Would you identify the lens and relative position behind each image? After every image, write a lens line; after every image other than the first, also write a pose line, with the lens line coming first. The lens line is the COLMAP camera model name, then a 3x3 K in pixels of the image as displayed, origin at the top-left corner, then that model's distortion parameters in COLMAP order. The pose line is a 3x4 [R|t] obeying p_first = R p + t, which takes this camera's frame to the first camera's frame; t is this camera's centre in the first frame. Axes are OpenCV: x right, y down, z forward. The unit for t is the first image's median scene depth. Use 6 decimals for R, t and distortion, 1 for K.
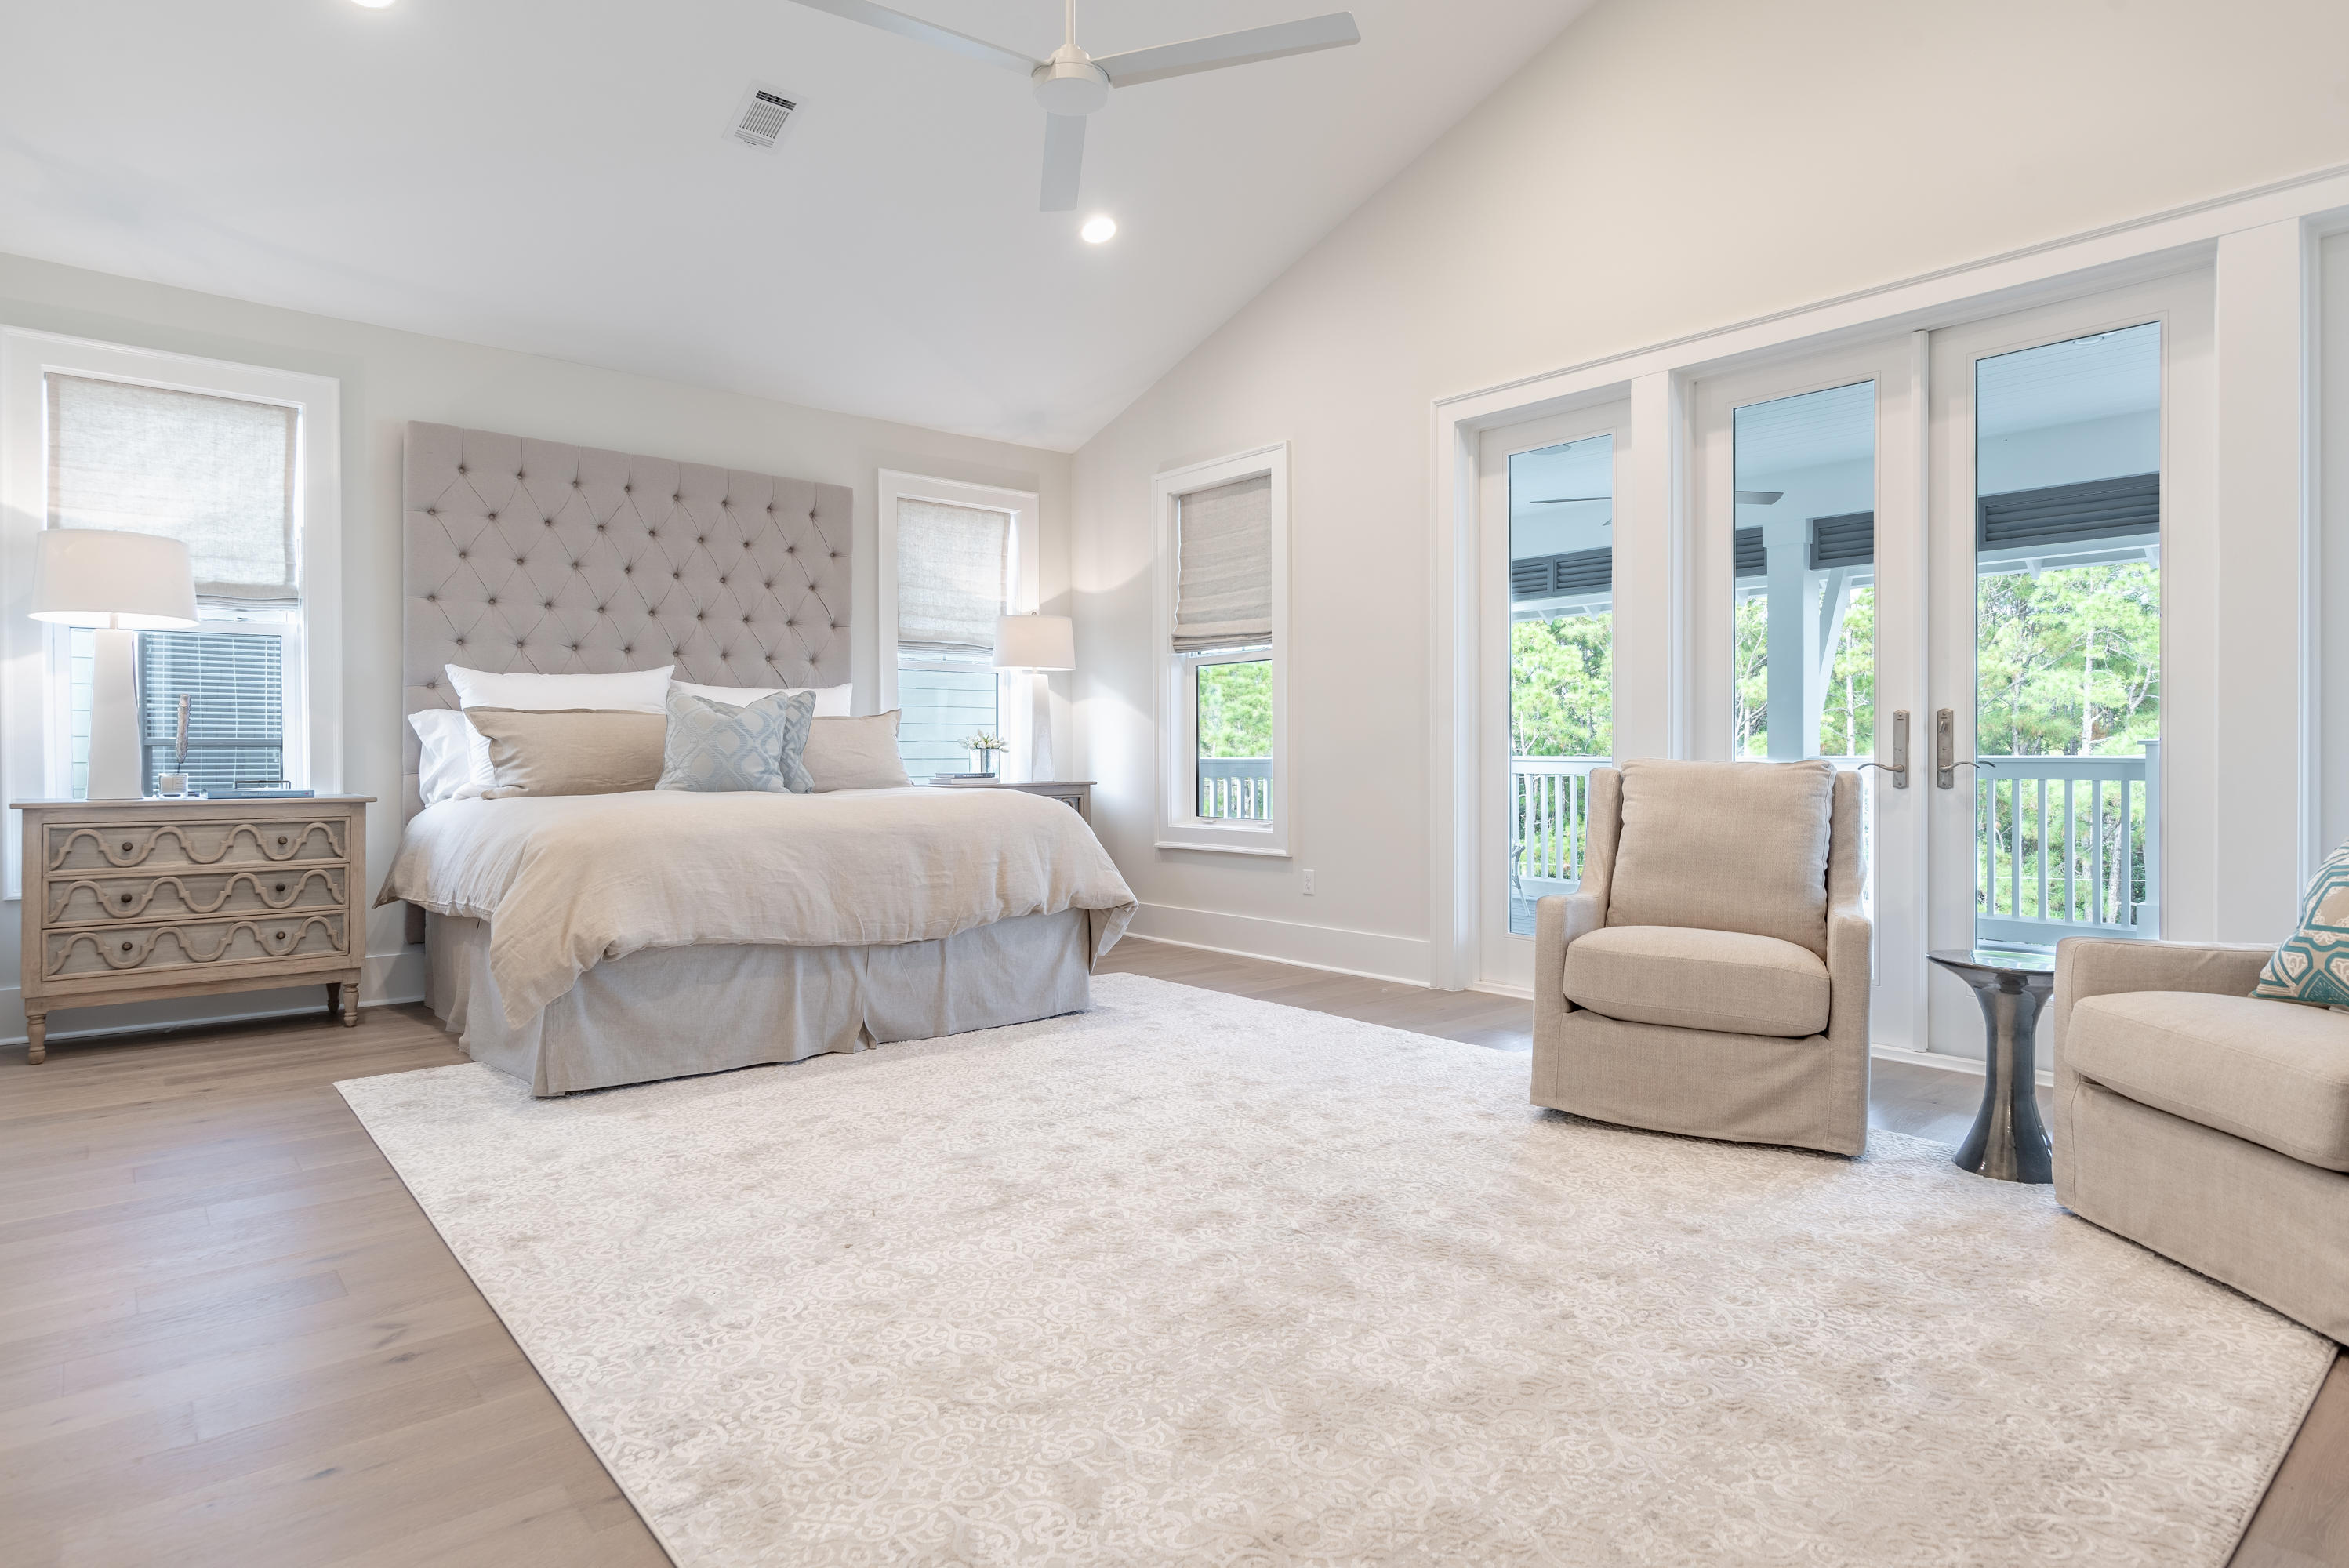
lens RADIAL K [[1271.2, 0, 1171.5], [0, 1271.2, 755.7], [0, 0, 1]] dist [0.000431, 0.000001]
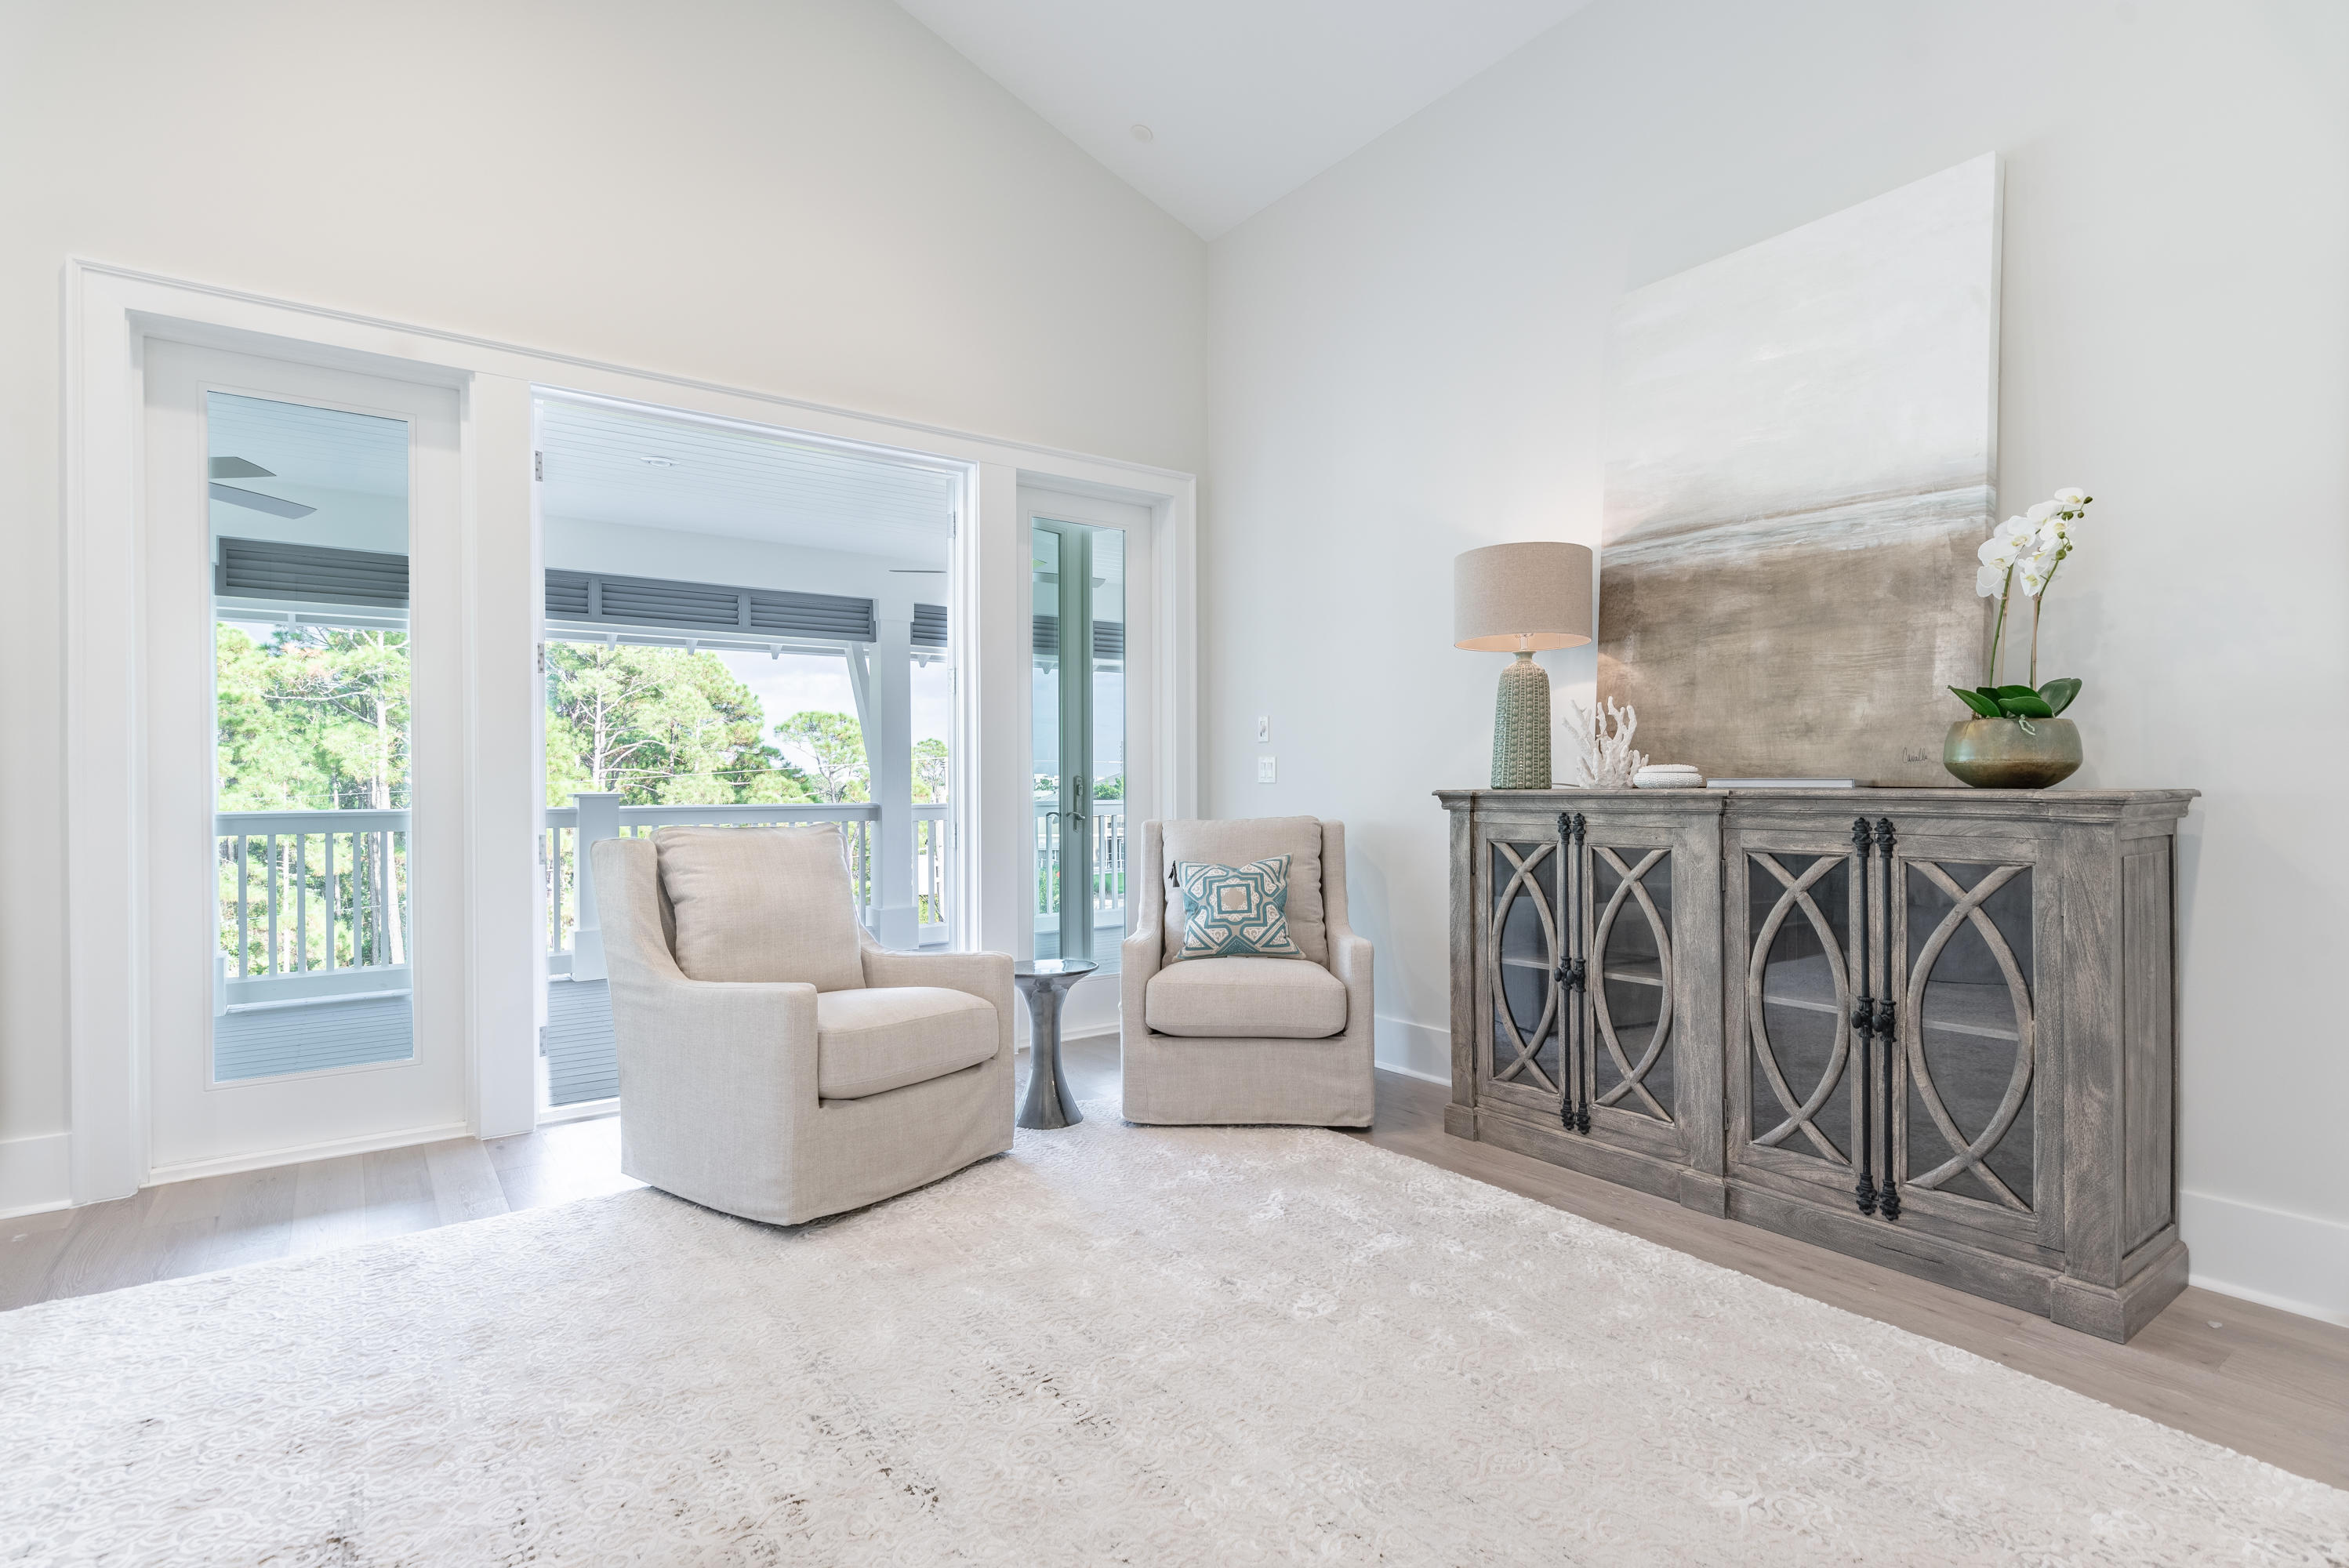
lens RADIAL K [[1134.9, 0, 1170.0], [0, 1134.9, 785.1], [0, 0, 1]] dist [-0.000869, 0.000377]
pose [[0.084125, 0.003147, 0.996450, -0.495555], [0.007385, 0.999966, -0.003782, -0.025968], [-0.996428, 0.007677, 0.084099, 0.697302]]
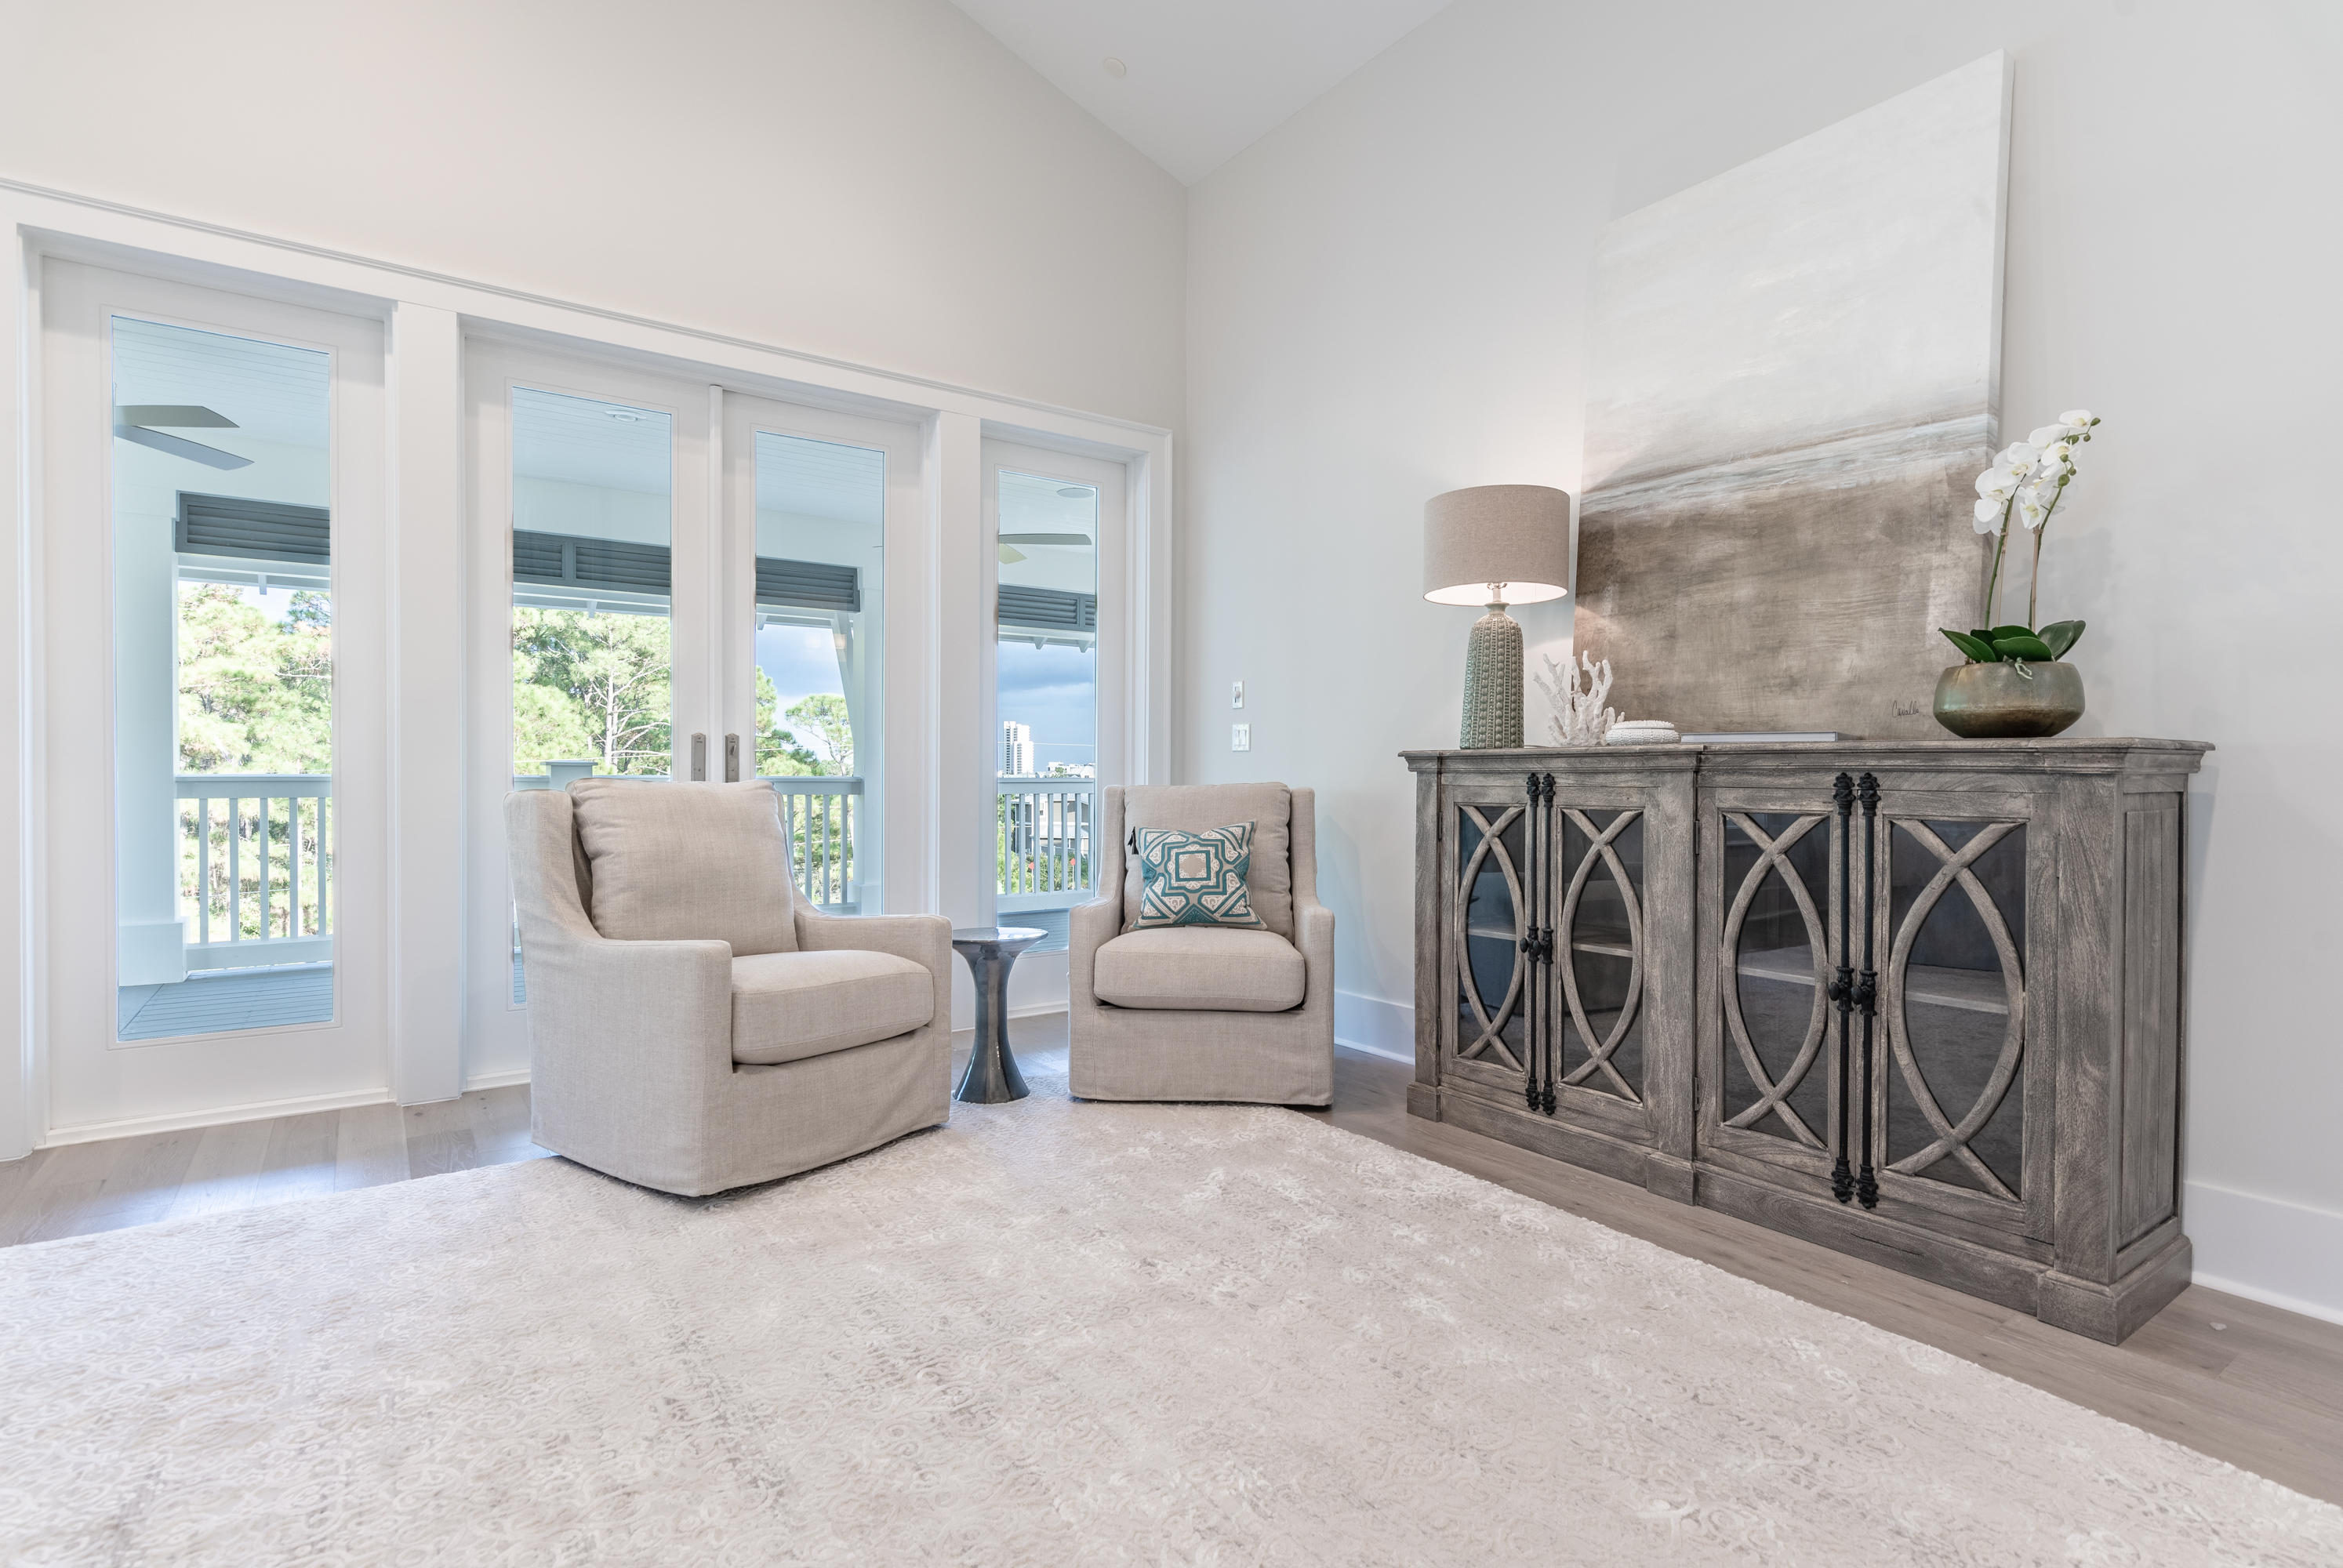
lens RADIAL K [[1139.3, 0, 1171.5], [0, 1139.3, 784.0], [0, 0, 1]] dist [-0.000103, -0.000027]
pose [[0.094887, -0.004339, 0.995479, -0.438996], [-0.004038, 0.999981, 0.004743, 0.001579], [-0.995480, -0.004470, 0.094868, 0.646266]]
